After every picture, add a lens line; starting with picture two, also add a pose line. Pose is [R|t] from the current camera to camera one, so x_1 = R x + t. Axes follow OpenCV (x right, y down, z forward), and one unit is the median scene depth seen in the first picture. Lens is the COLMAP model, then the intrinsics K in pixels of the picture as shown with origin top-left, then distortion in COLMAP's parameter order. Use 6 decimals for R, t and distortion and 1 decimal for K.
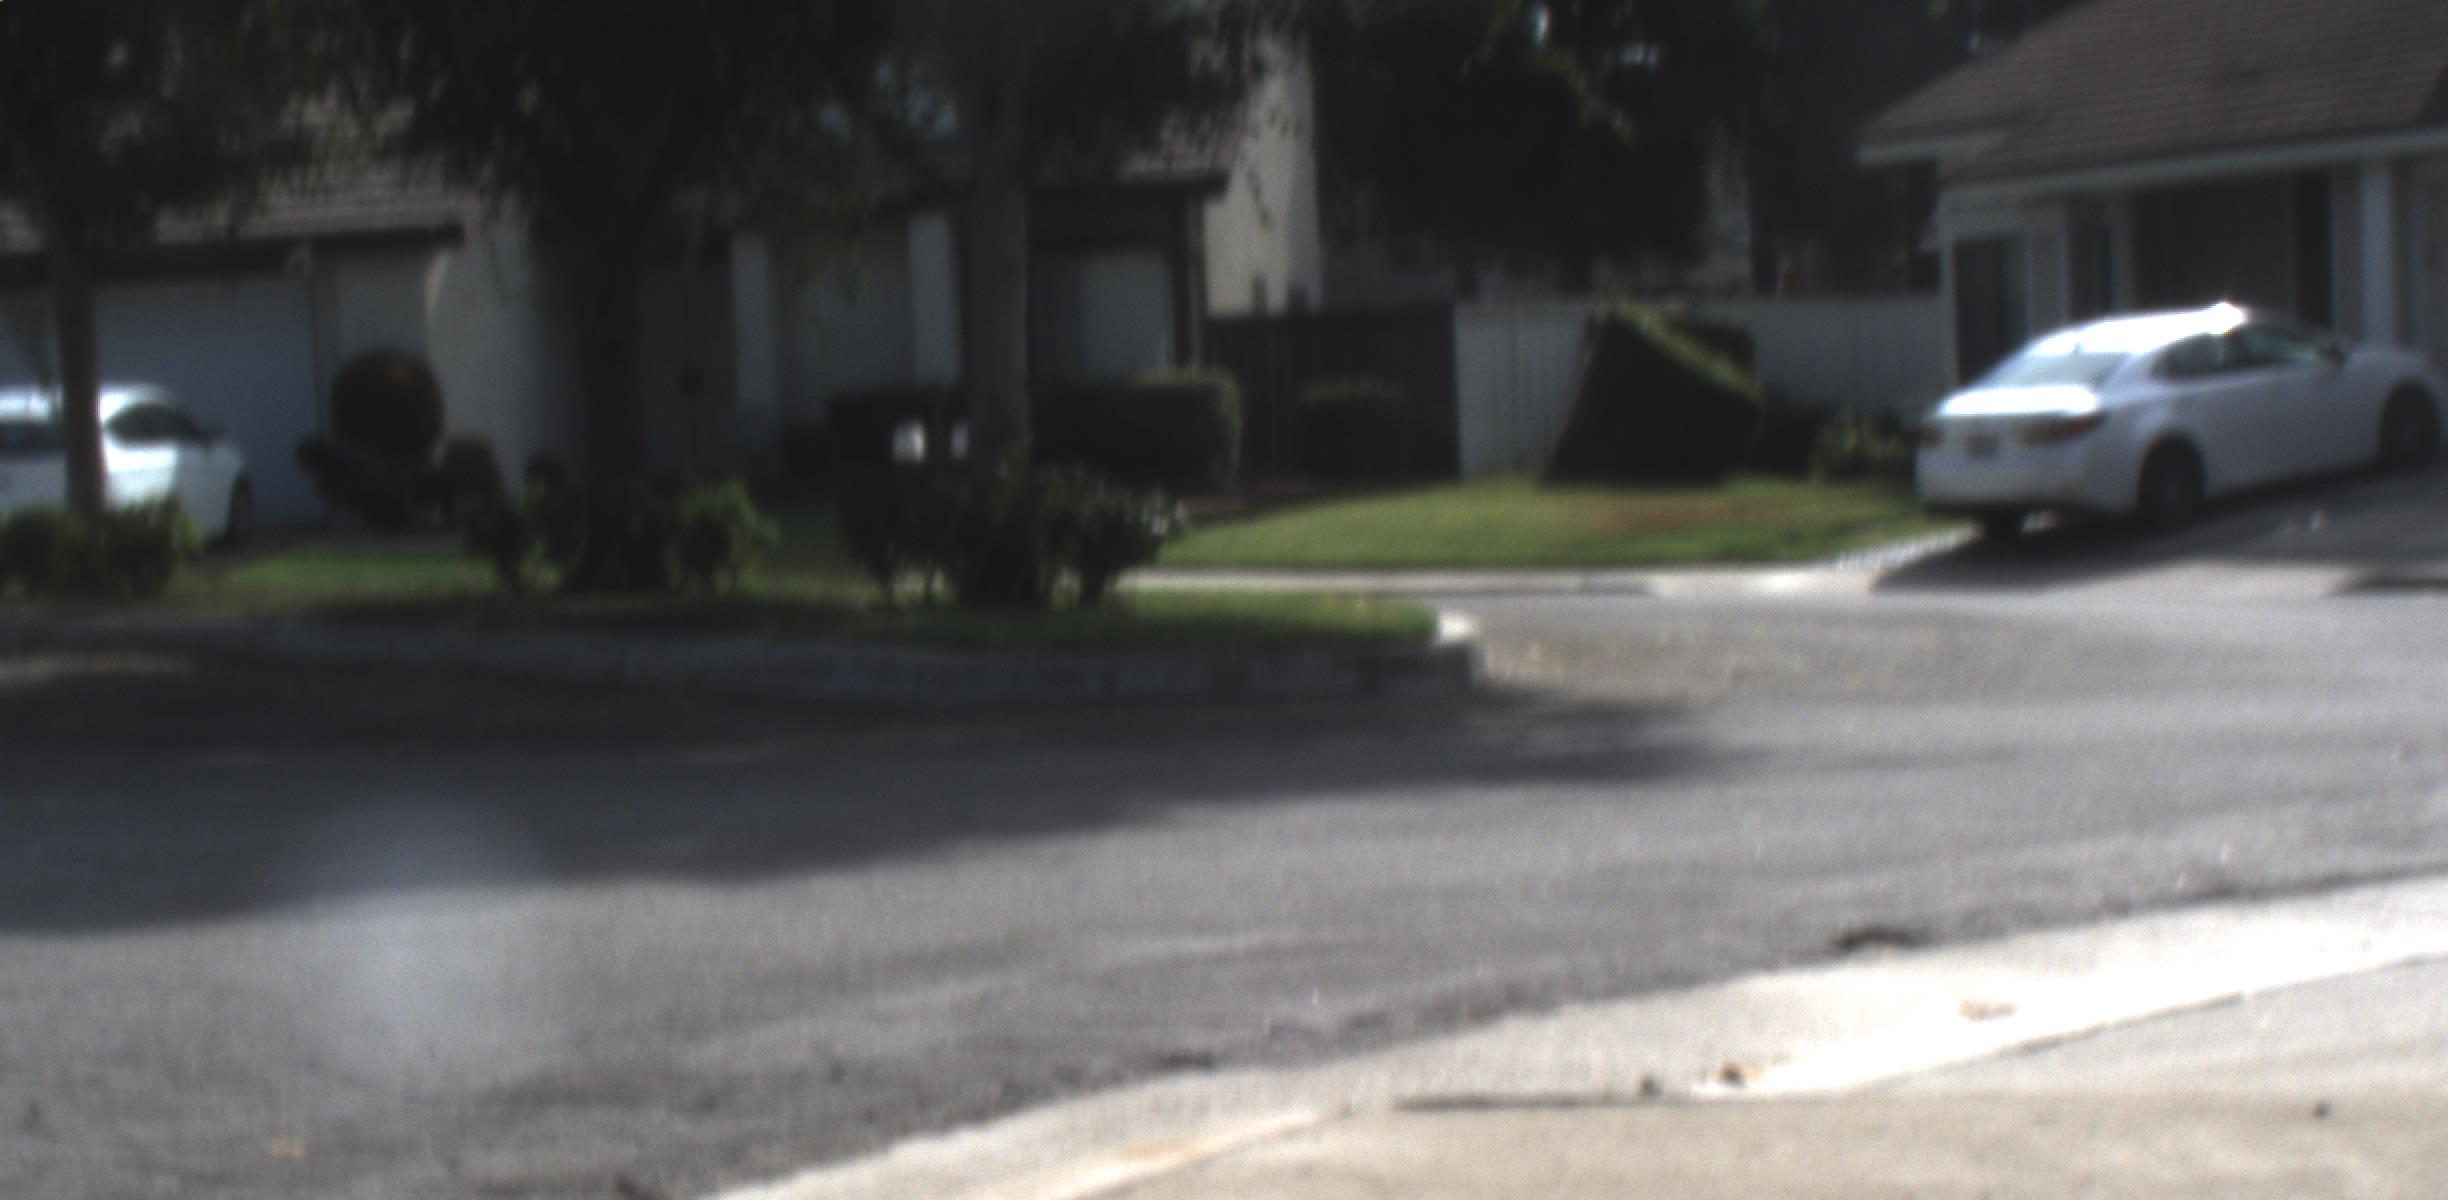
lens RADIAL K [[5387.6, 0, 1228.5], [0, 5387.6, 593.4], [0, 0, 1]] dist [-0.069394, 0.000000]
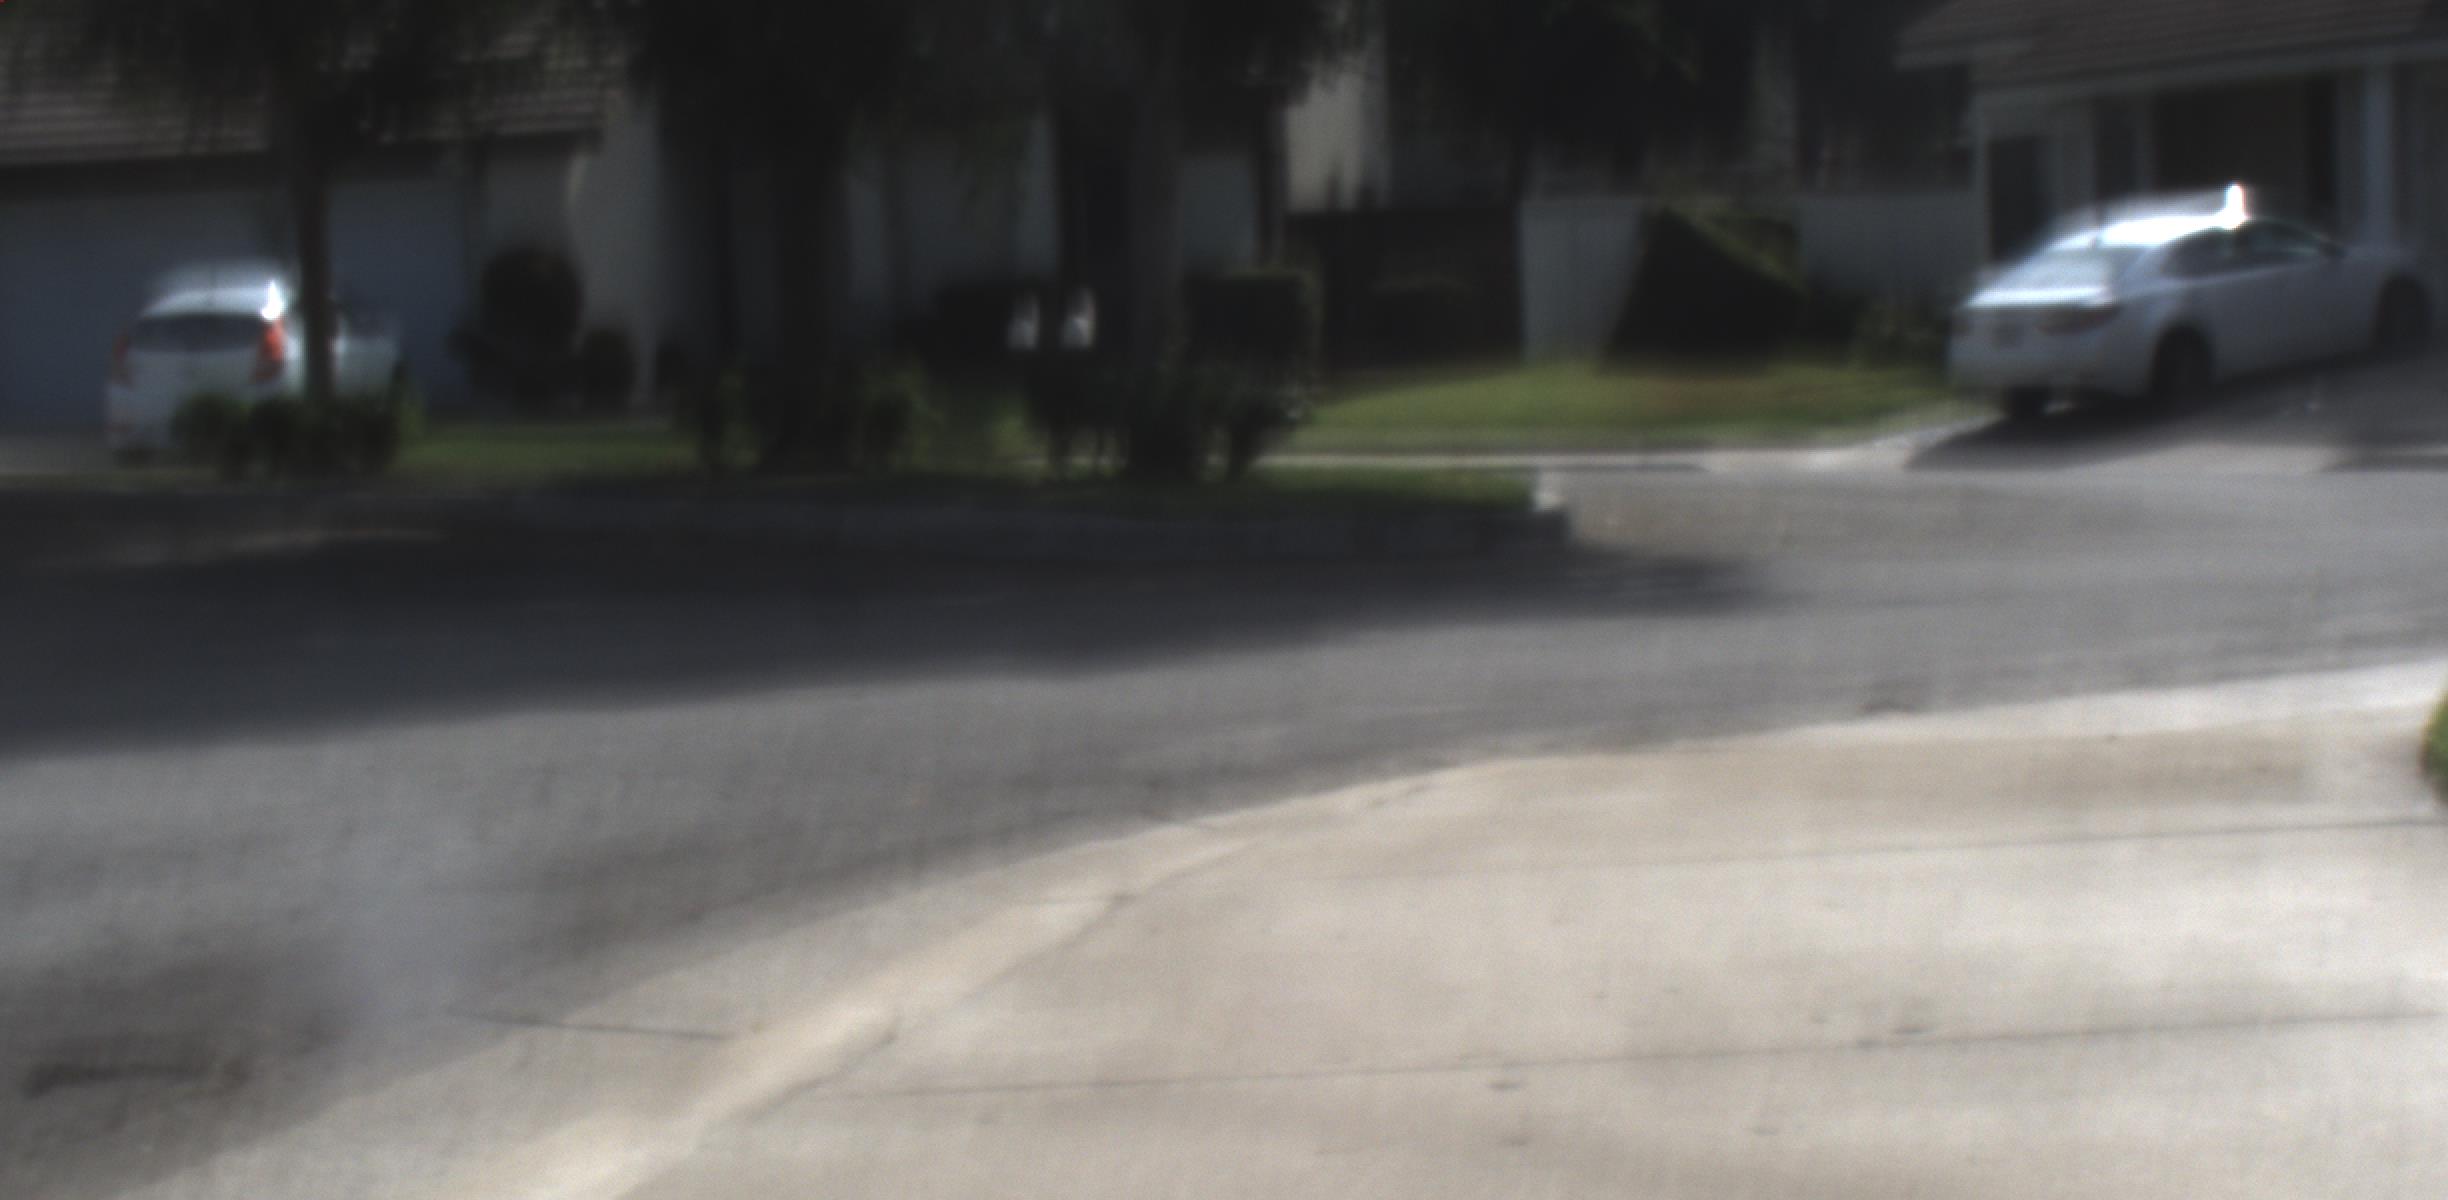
lens RADIAL K [[5387.6, 0, 1206.3], [0, 5387.6, 619.7], [0, 0, 1]] dist [-0.069394, 0.000000]
pose [[0.999930, -0.001330, -0.011797, -0.009135], [0.001661, 0.999605, 0.028062, 0.000067], [0.011755, -0.028080, 0.999537, -0.087363]]
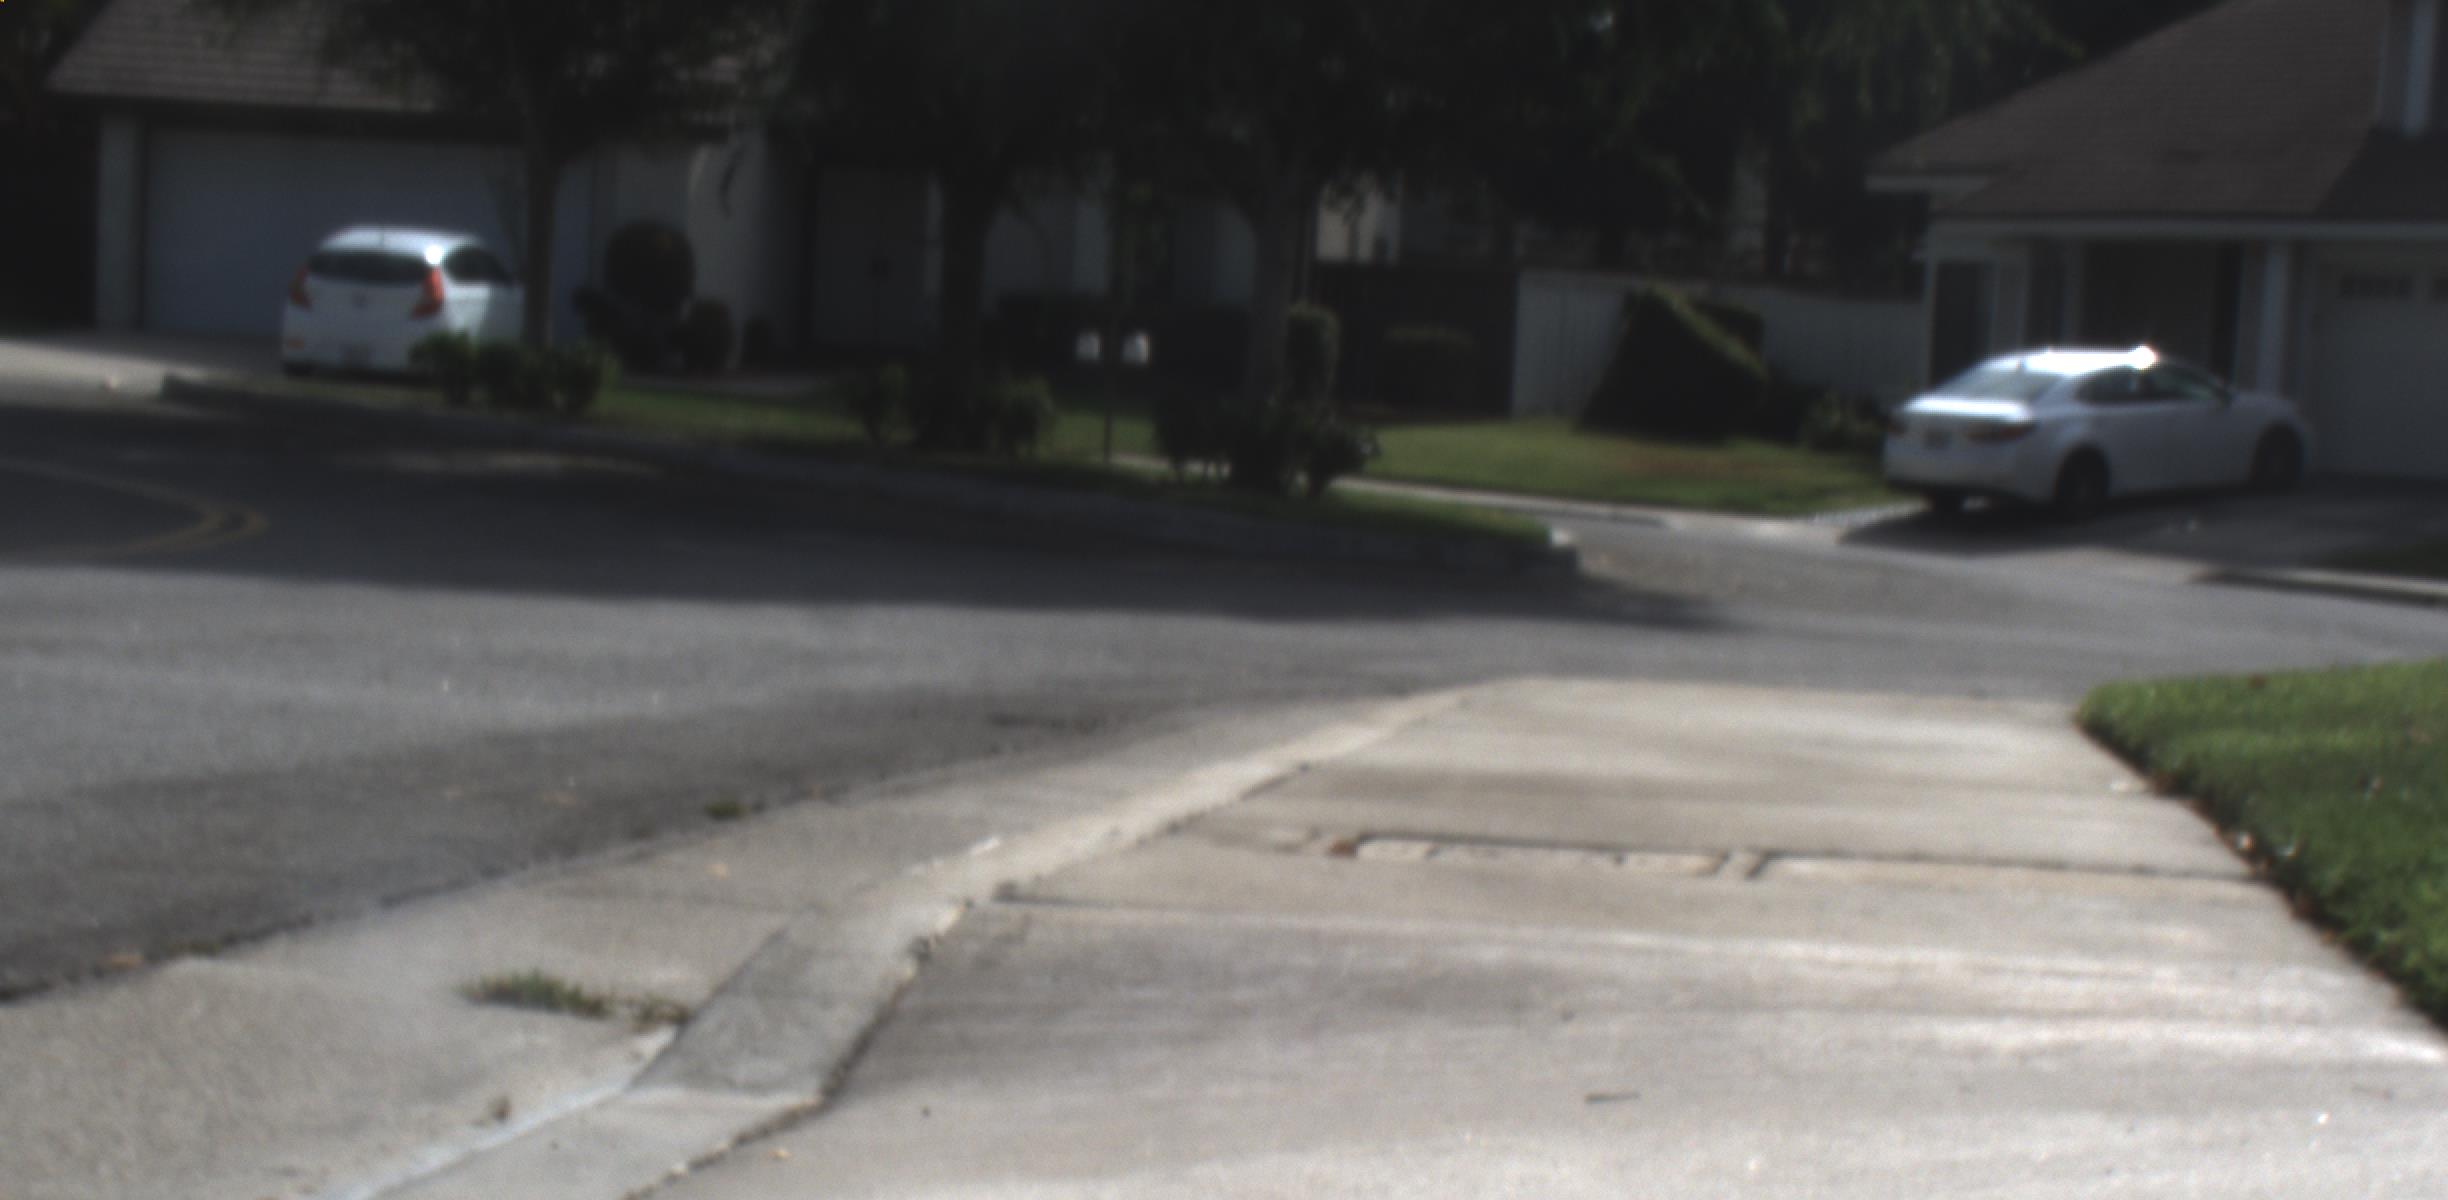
lens RADIAL K [[5387.6, 0, 1247.8], [0, 5387.6, 605.9], [0, 0, 1]] dist [-0.069394, 0.000000]
pose [[0.994478, 0.104404, 0.010603, -0.028417], [-0.104615, 0.994273, 0.021851, 0.000842], [-0.008261, -0.022840, 0.999705, -0.247389]]
